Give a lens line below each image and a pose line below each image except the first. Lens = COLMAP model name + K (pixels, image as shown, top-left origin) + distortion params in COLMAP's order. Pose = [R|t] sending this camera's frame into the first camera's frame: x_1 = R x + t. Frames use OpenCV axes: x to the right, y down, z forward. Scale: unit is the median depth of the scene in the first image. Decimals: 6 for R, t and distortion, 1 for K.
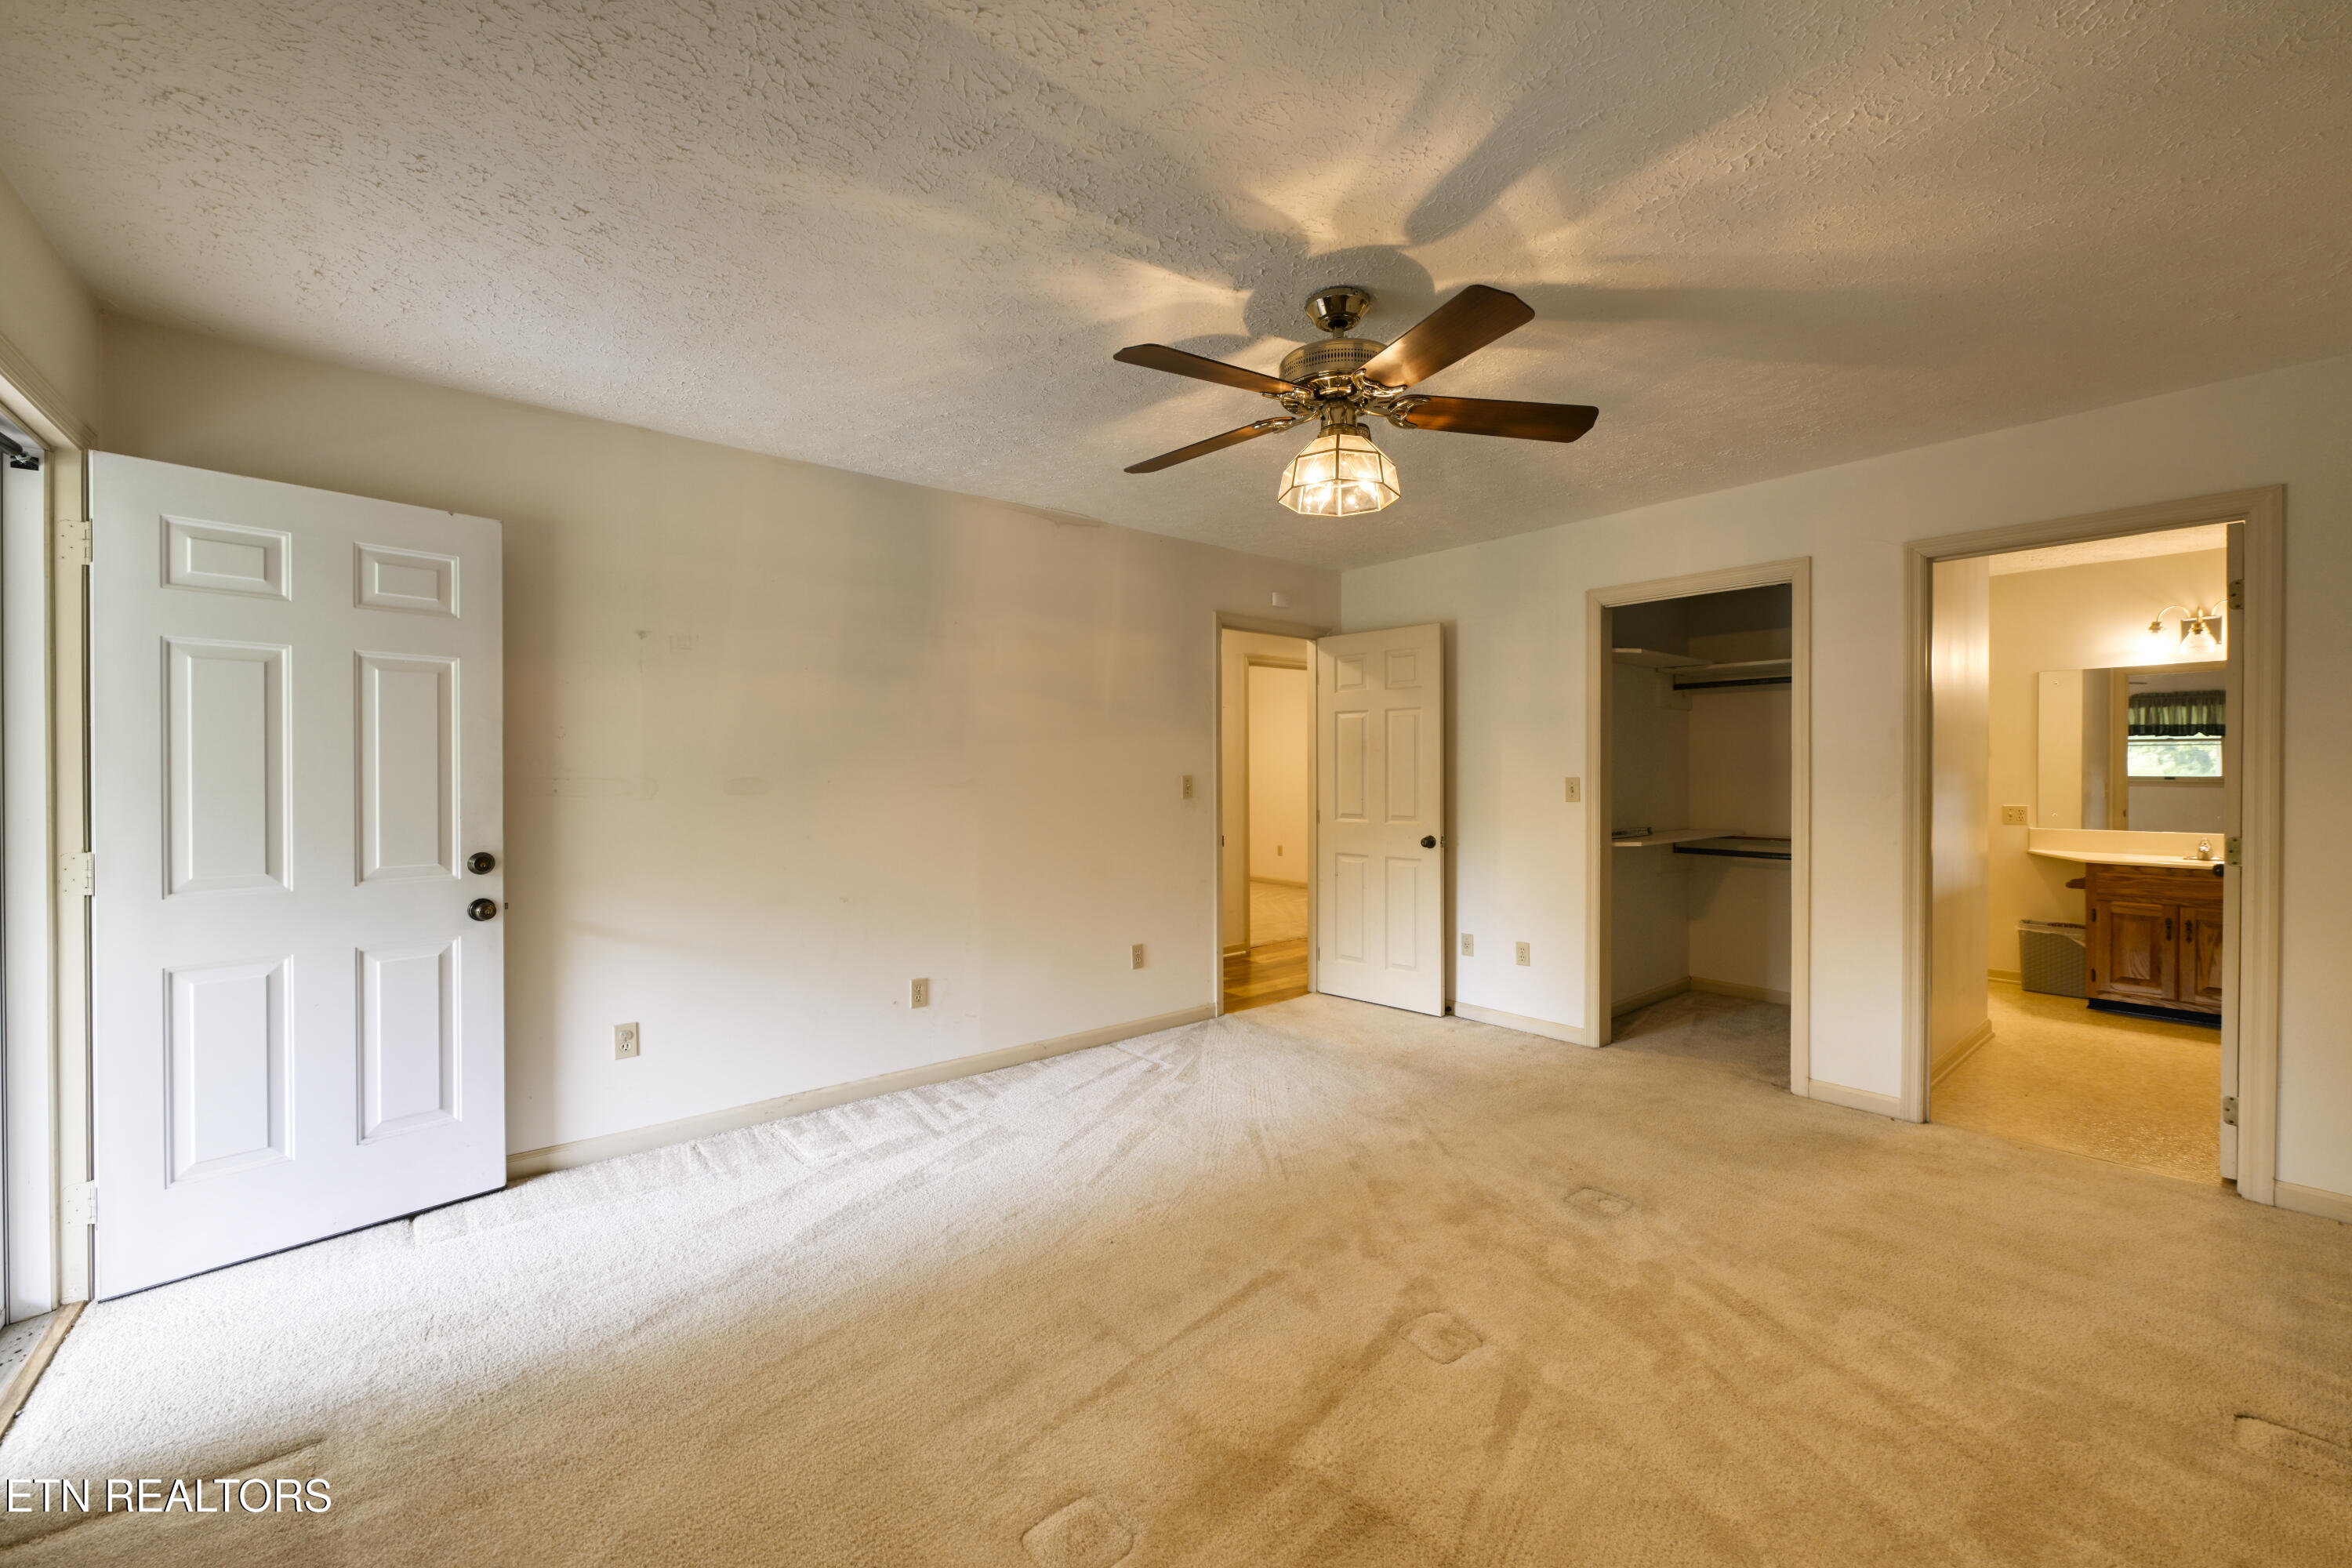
lens RADIAL K [[927.9, 0, 1185.8], [0, 927.9, 778.0], [0, 0, 1]] dist [-0.003369, -0.000715]
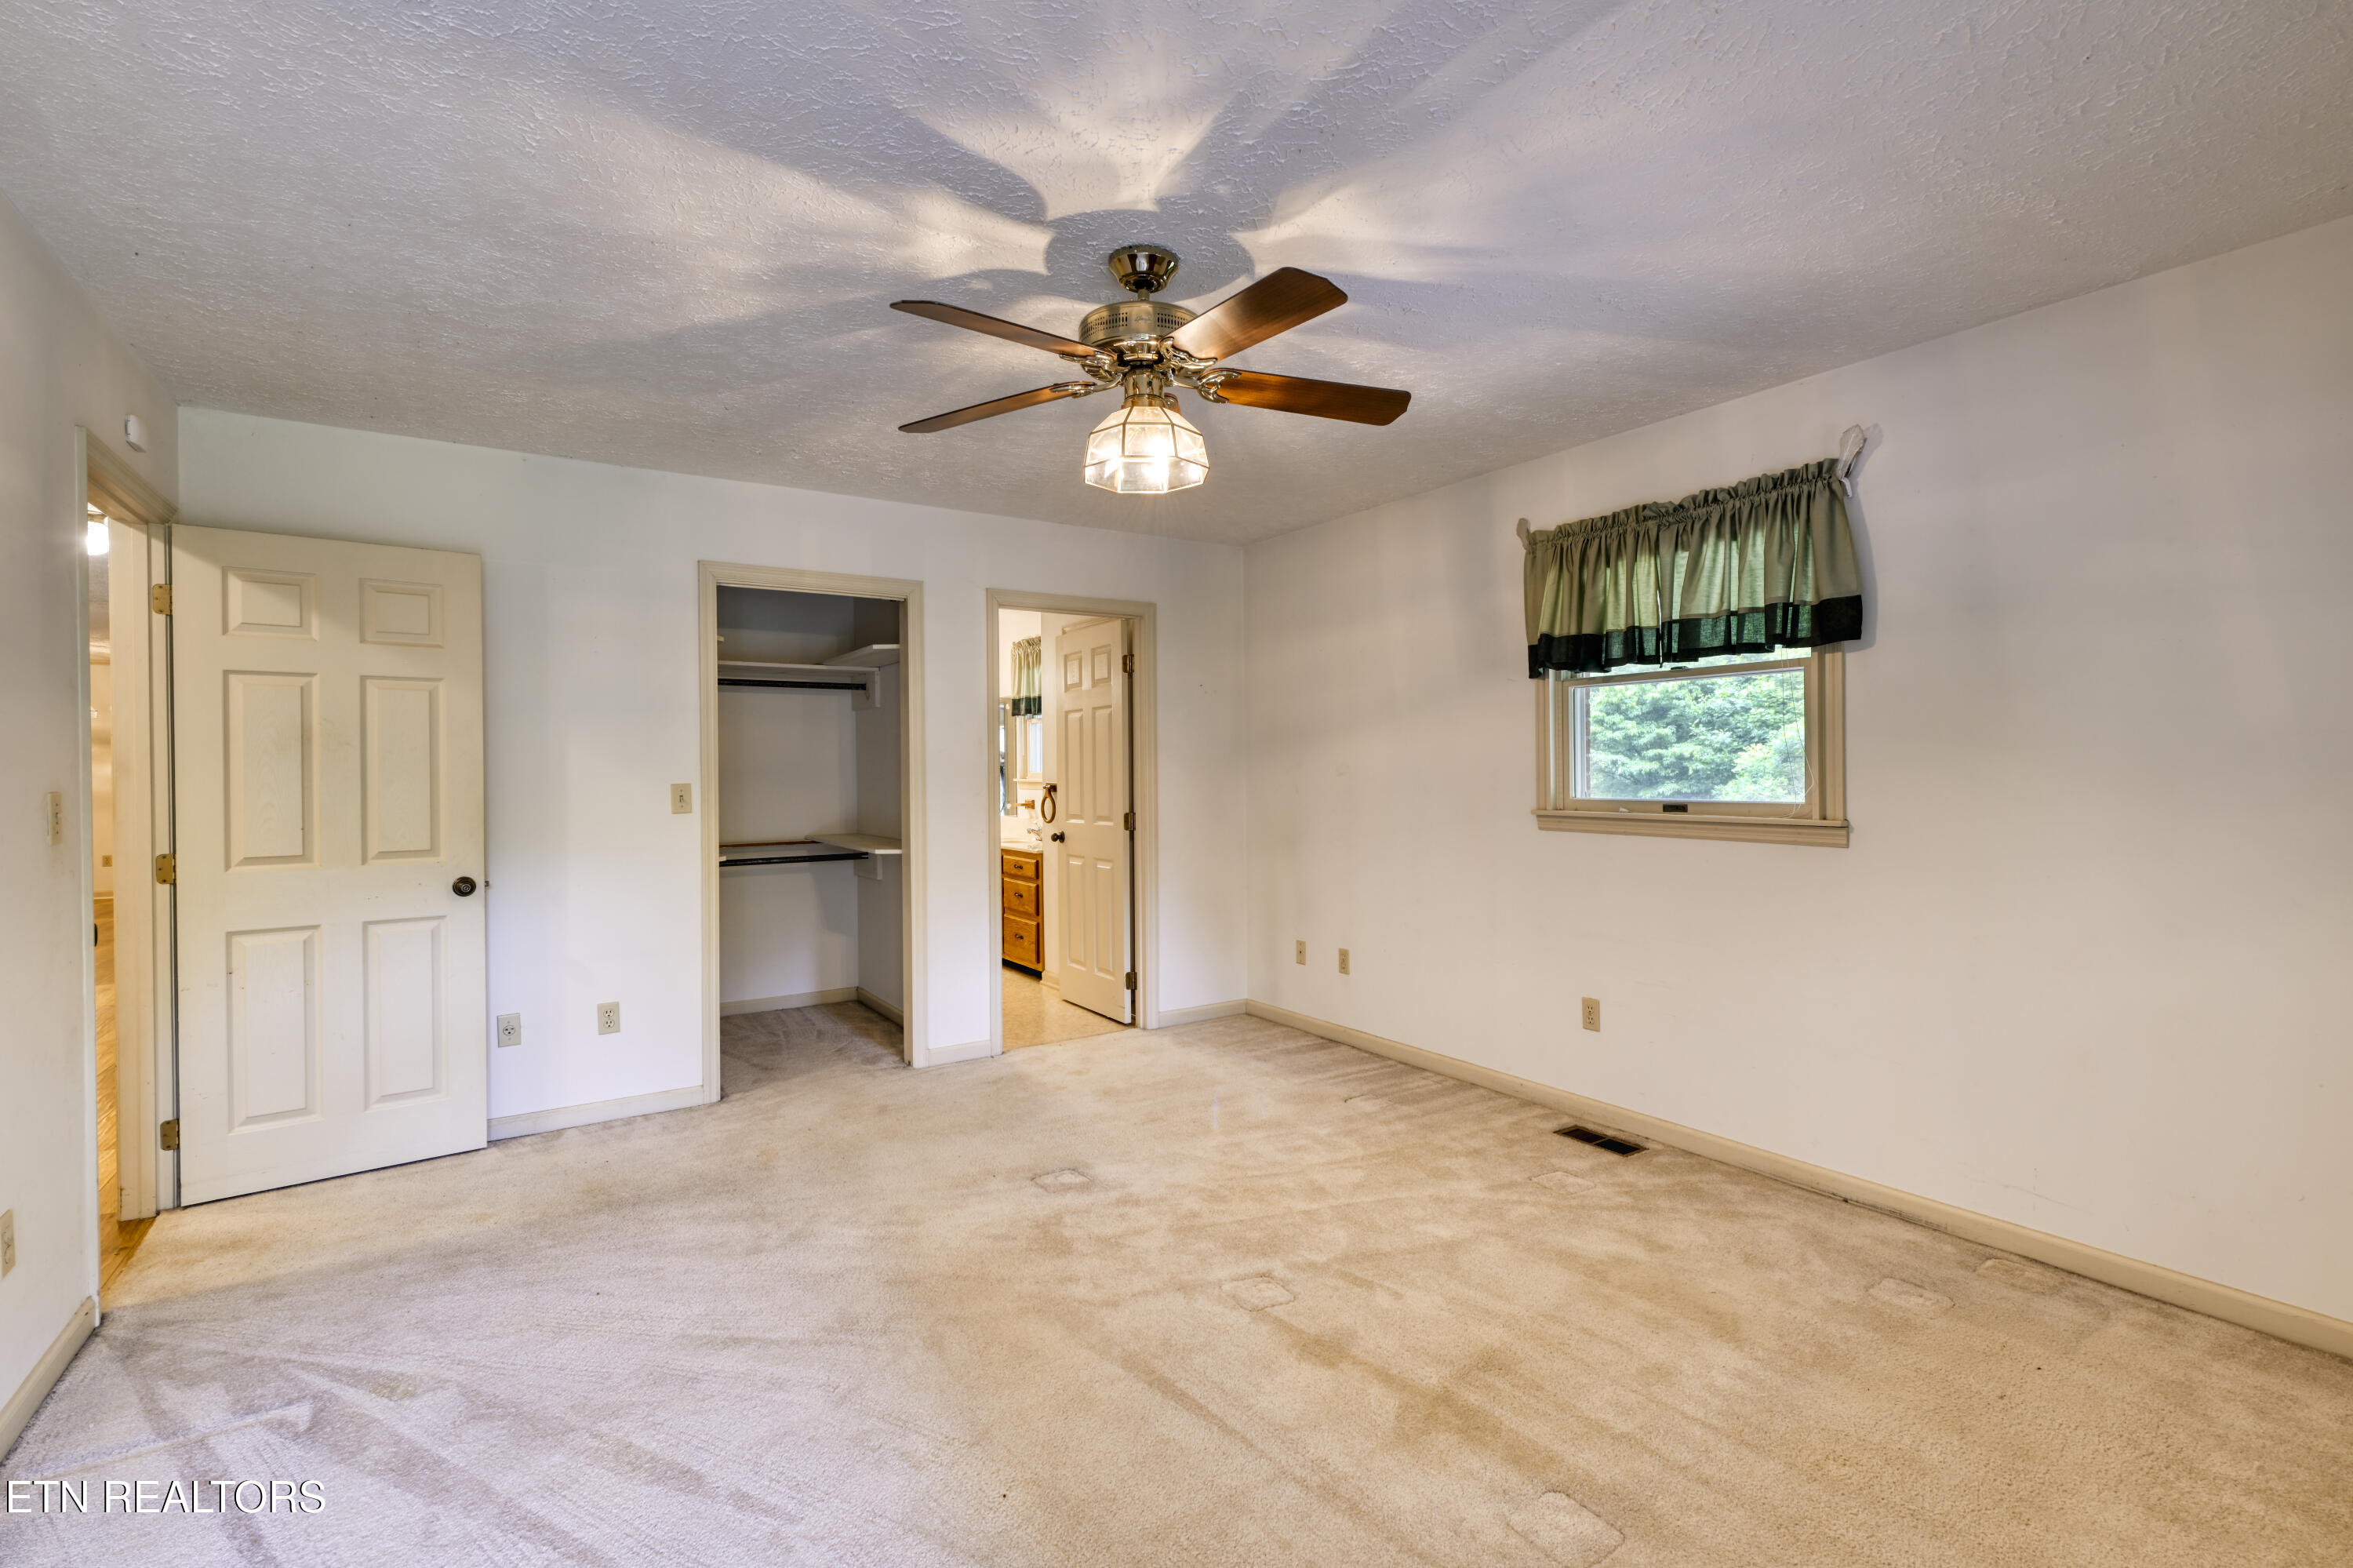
lens RADIAL K [[1049.7, 0, 1203.1], [0, 1049.7, 771.3], [0, 0, 1]] dist [-0.004241, -0.000807]
pose [[0.104347, -0.000905, 0.994541, -0.588125], [0.016920, 0.999856, -0.000865, -0.003953], [-0.994397, 0.016918, 0.104348, 0.573717]]
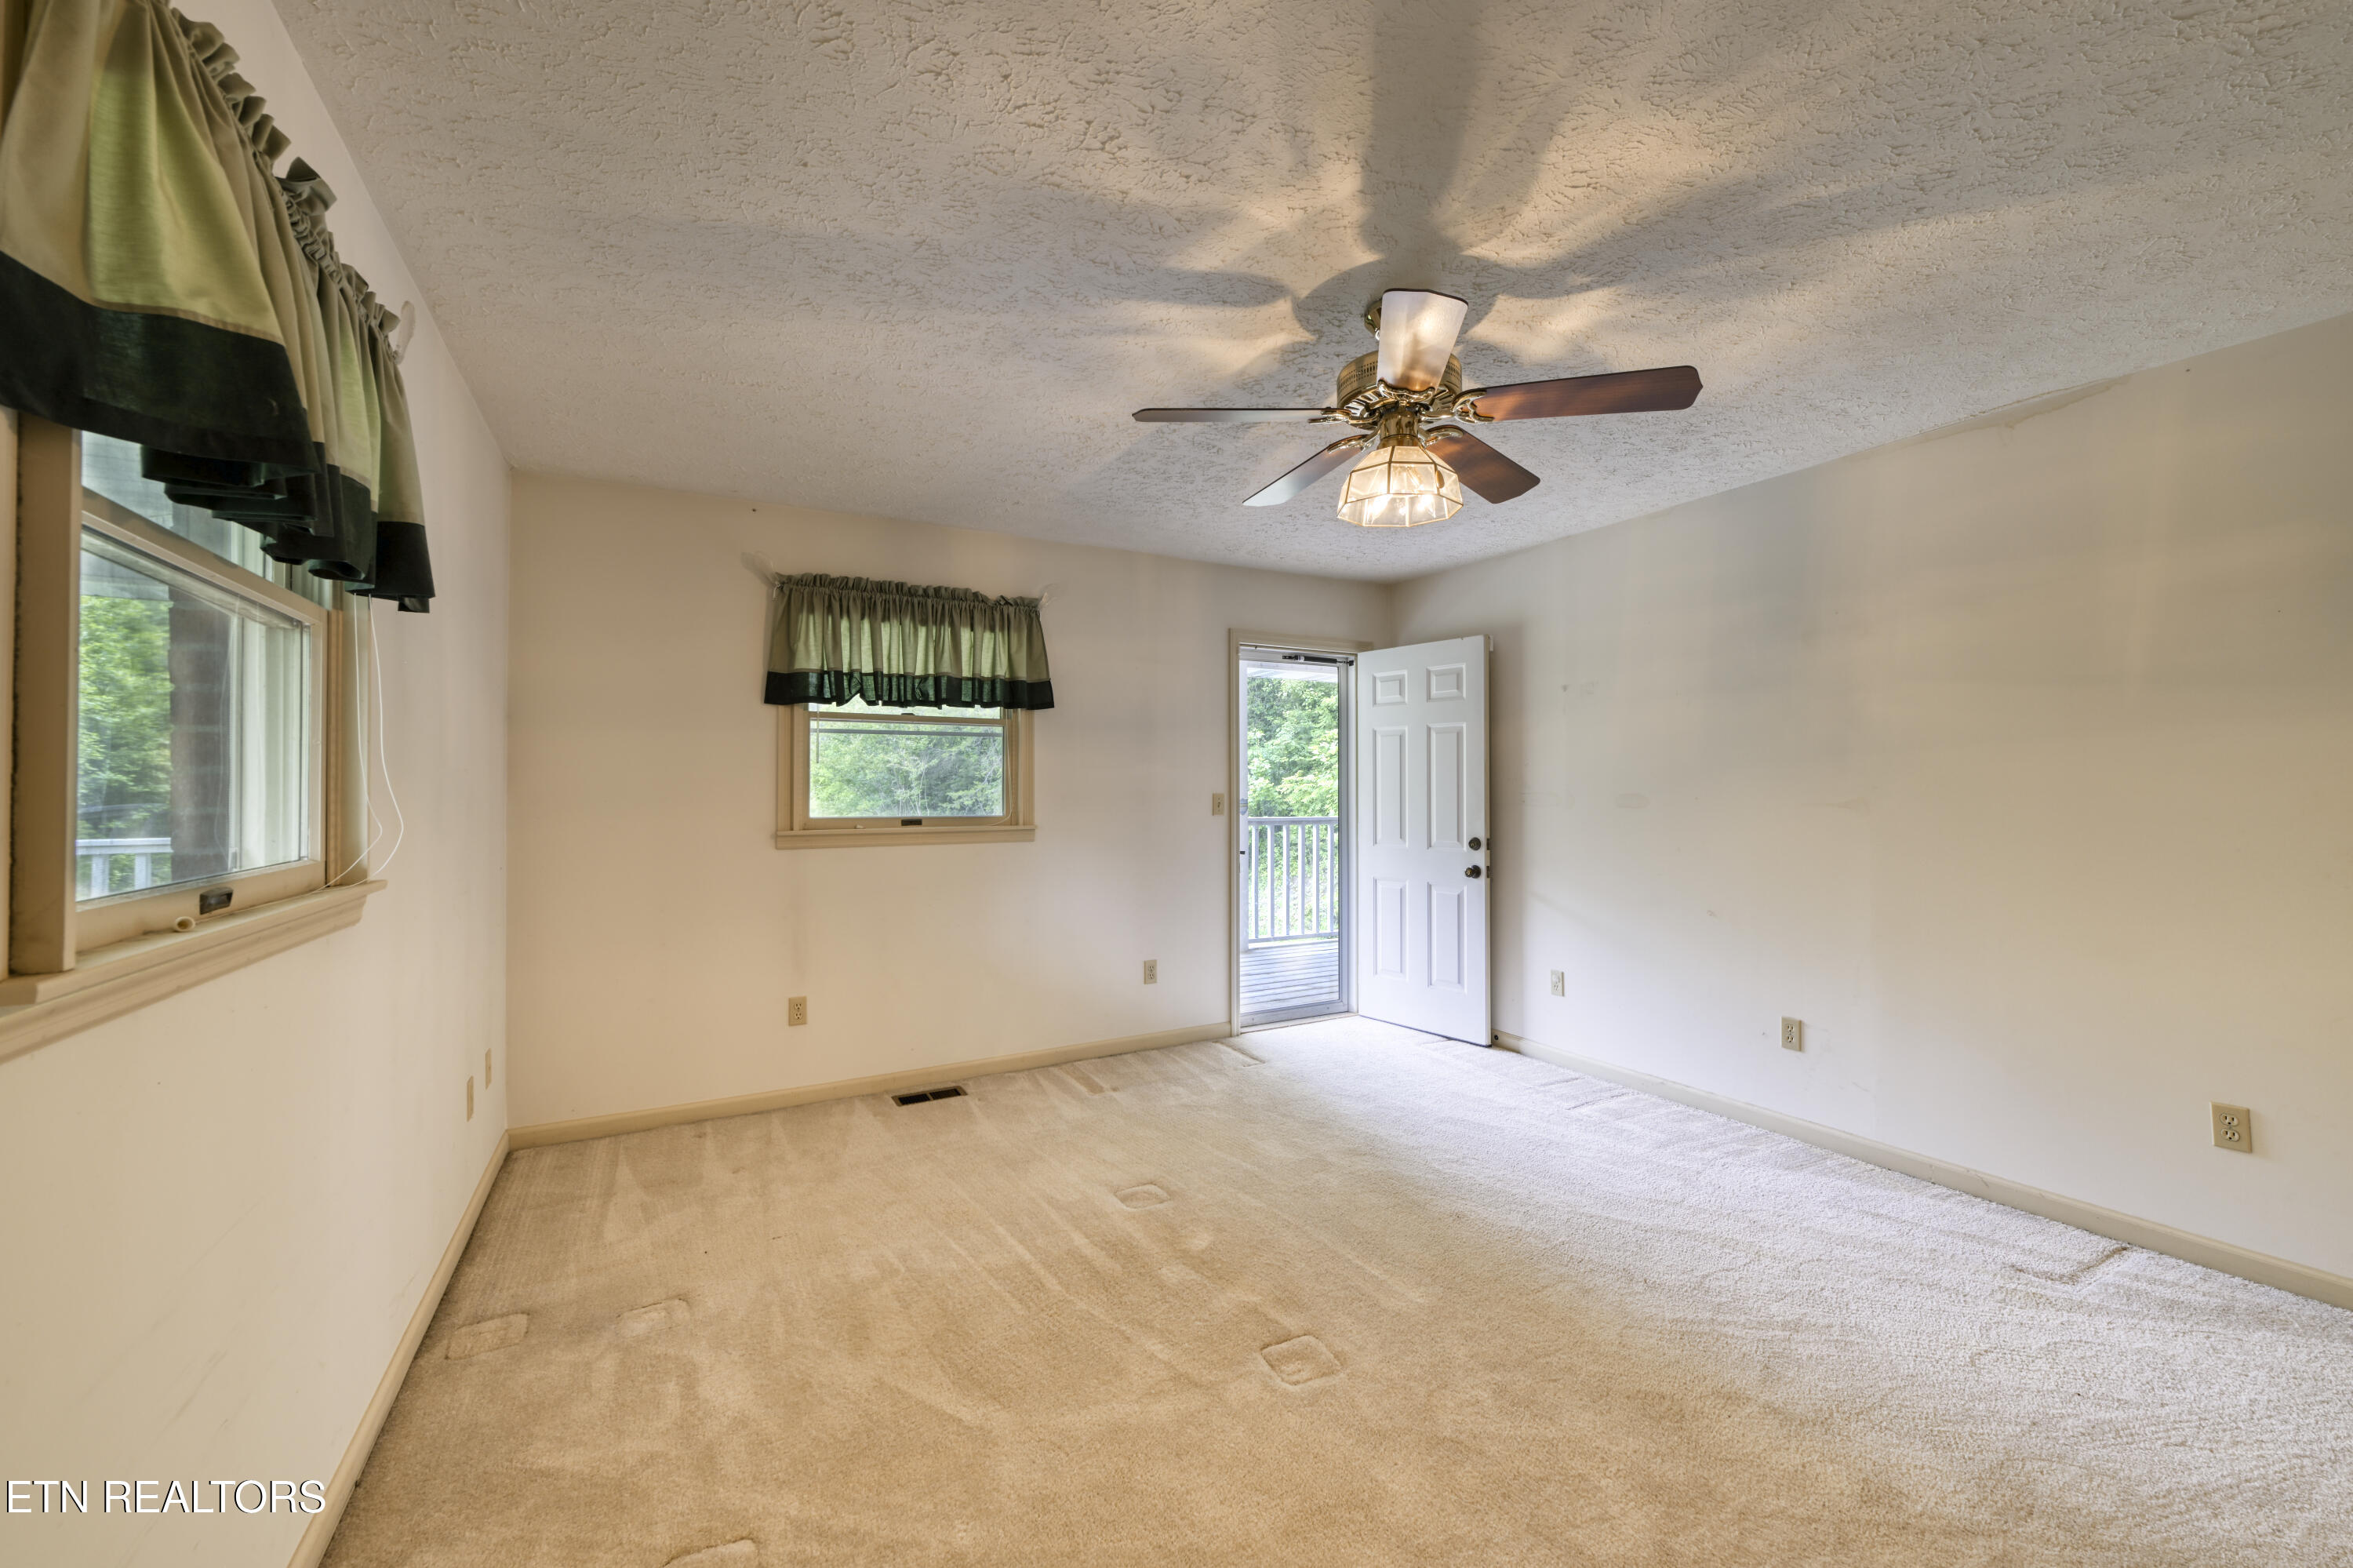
lens RADIAL K [[928.3, 0, 1186.3], [0, 928.3, 778.0], [0, 0, 1]] dist [-0.003369, -0.000715]
pose [[-0.199201, -0.009981, -0.979908, 0.791960], [-0.003879, 0.999948, -0.009396, -0.007003], [0.979951, 0.001930, -0.199229, 0.665451]]
